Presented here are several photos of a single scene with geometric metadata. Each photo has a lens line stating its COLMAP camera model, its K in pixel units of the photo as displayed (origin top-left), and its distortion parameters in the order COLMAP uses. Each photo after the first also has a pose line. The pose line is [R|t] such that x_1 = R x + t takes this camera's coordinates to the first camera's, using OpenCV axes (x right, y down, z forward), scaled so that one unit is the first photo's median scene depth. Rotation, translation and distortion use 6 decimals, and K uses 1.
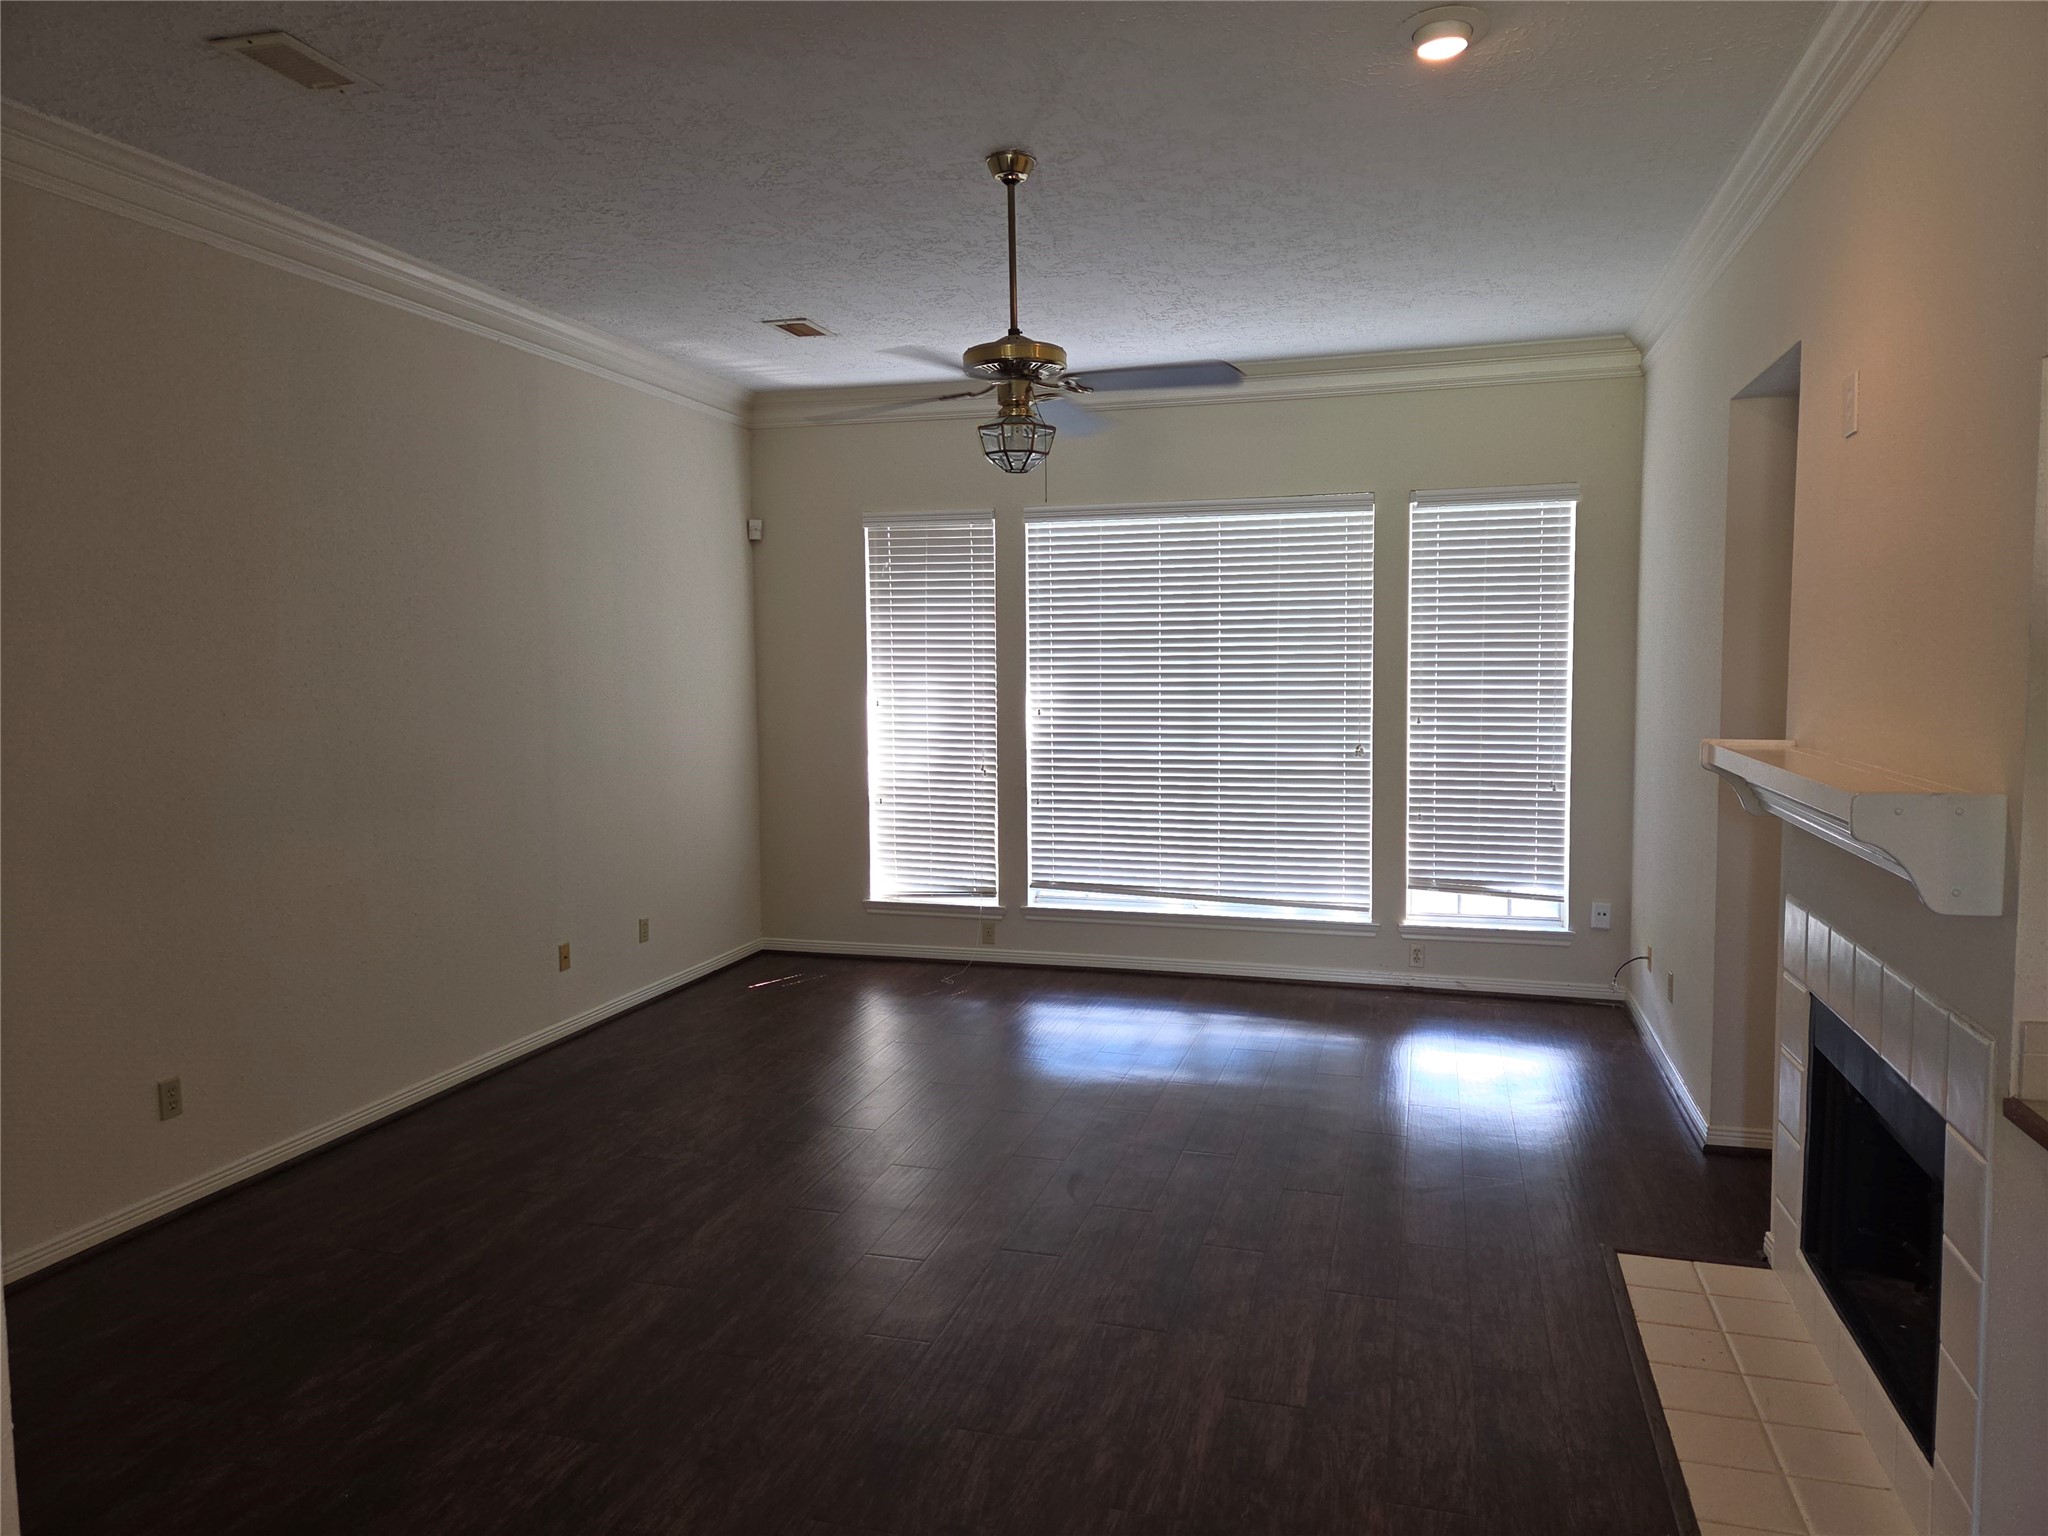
lens RADIAL K [[1378.3, 0, 1027.0], [0, 1378.3, 768.1], [0, 0, 1]] dist [0.048744, -0.005132]
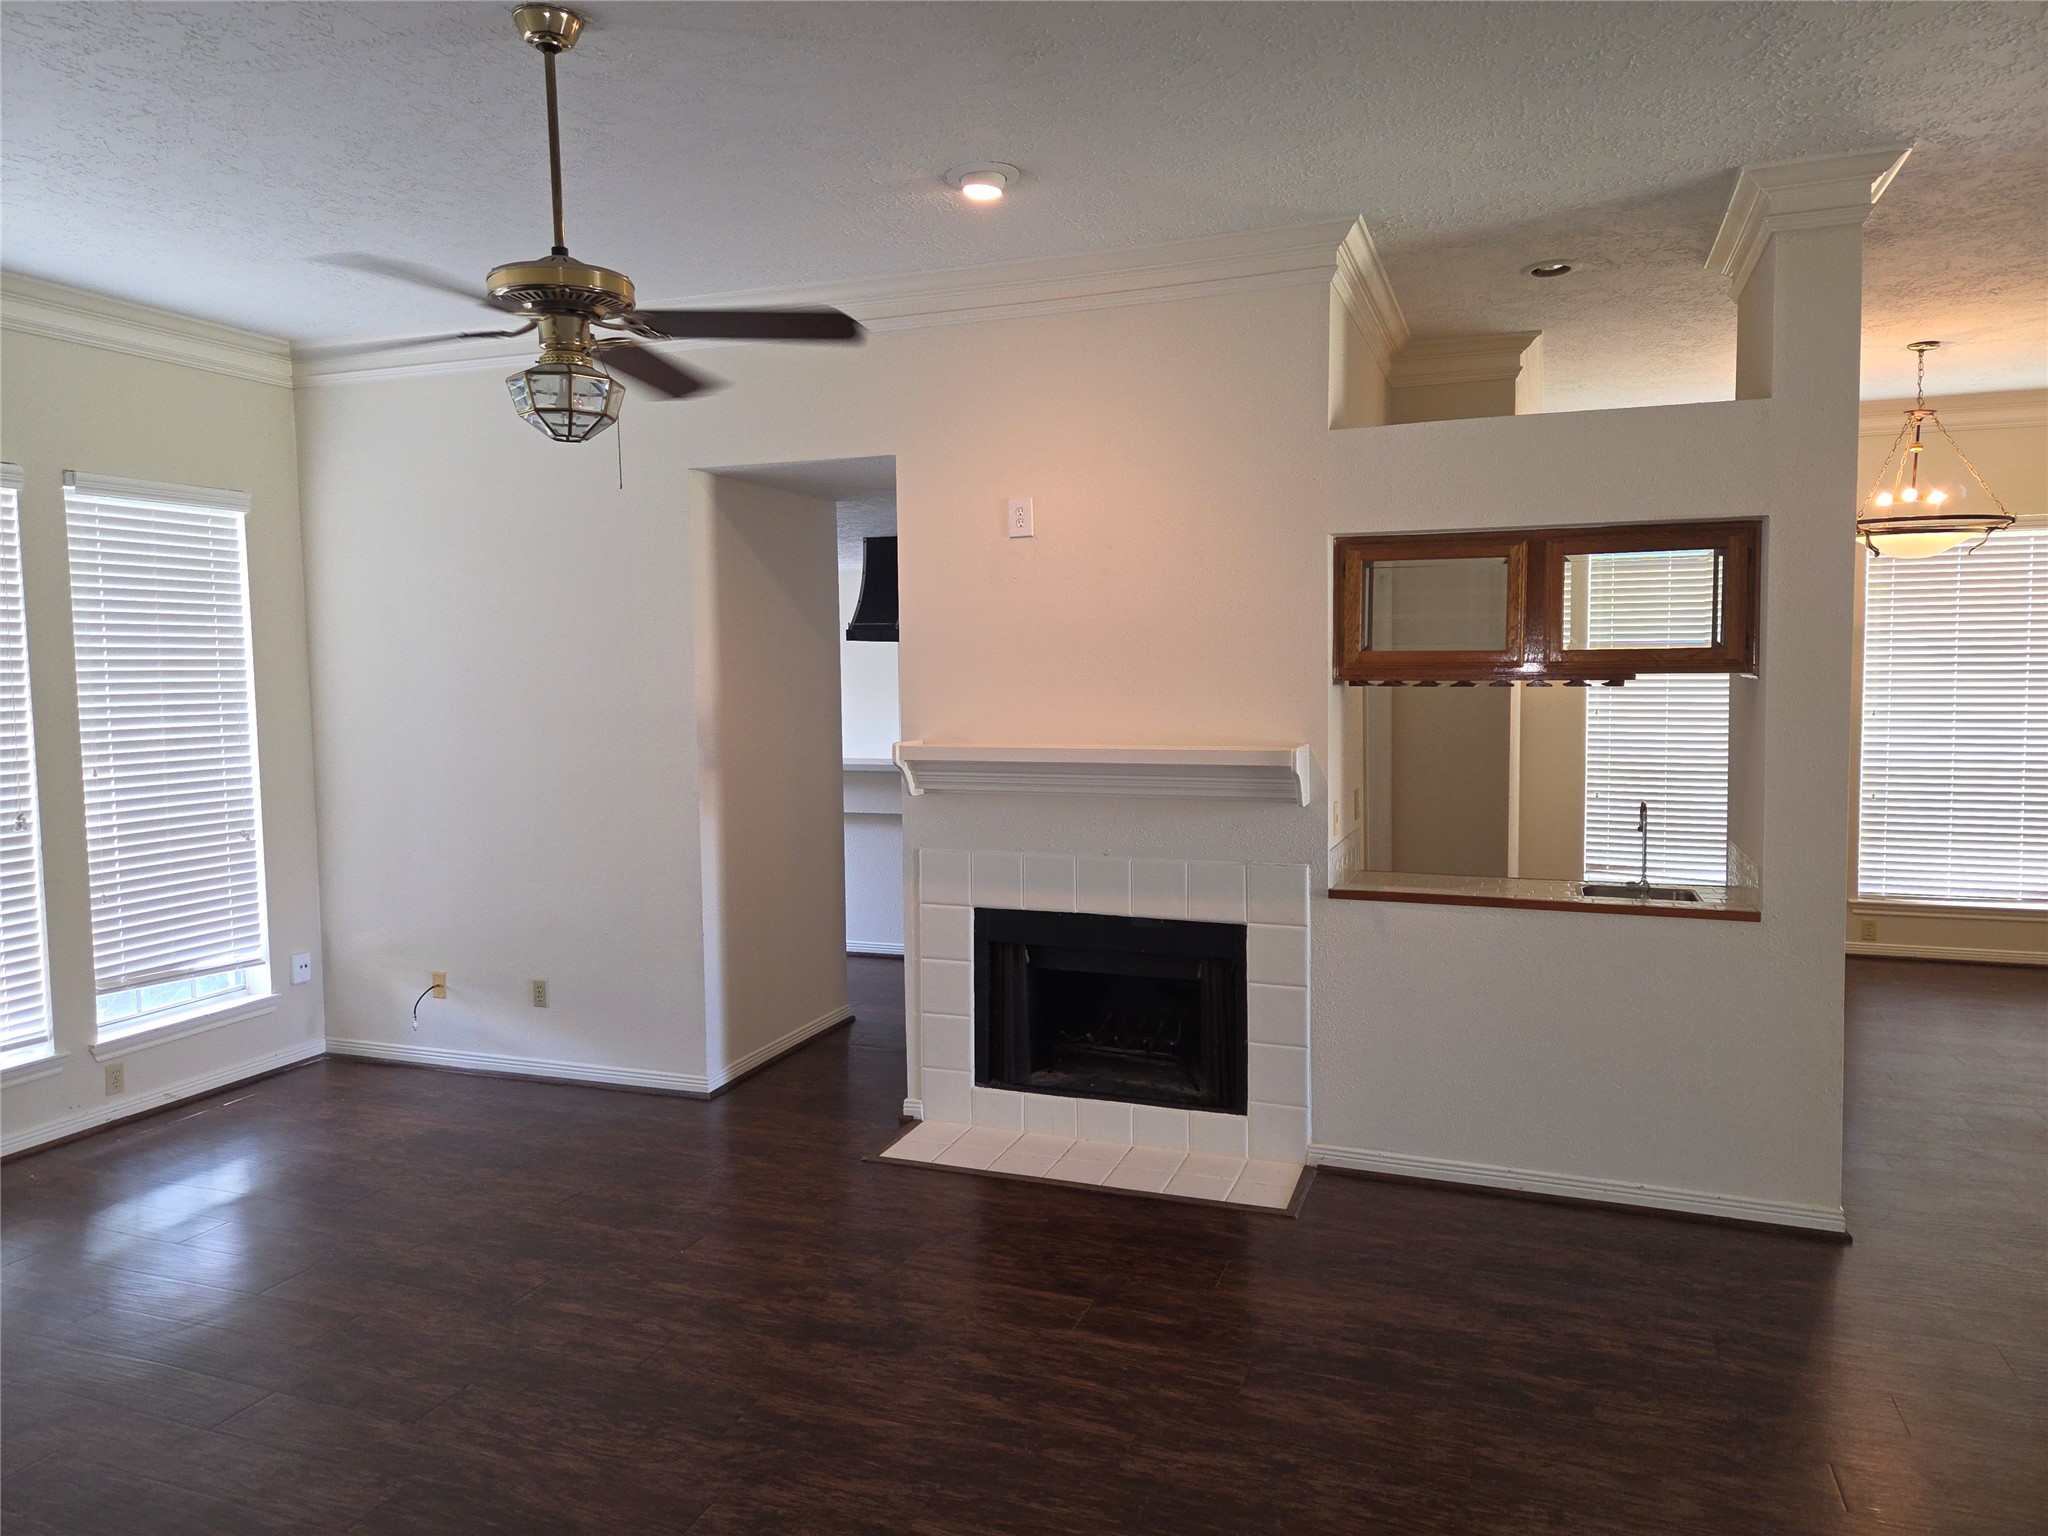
lens RADIAL K [[1378.3, 0, 1045.8], [0, 1378.3, 760.0], [0, 0, 1]] dist [0.048744, -0.005132]
pose [[0.076661, -0.066743, 0.994821, -0.455679], [0.093444, 0.993846, 0.059477, -0.039220], [-0.992669, 0.088401, 0.082426, 0.421432]]
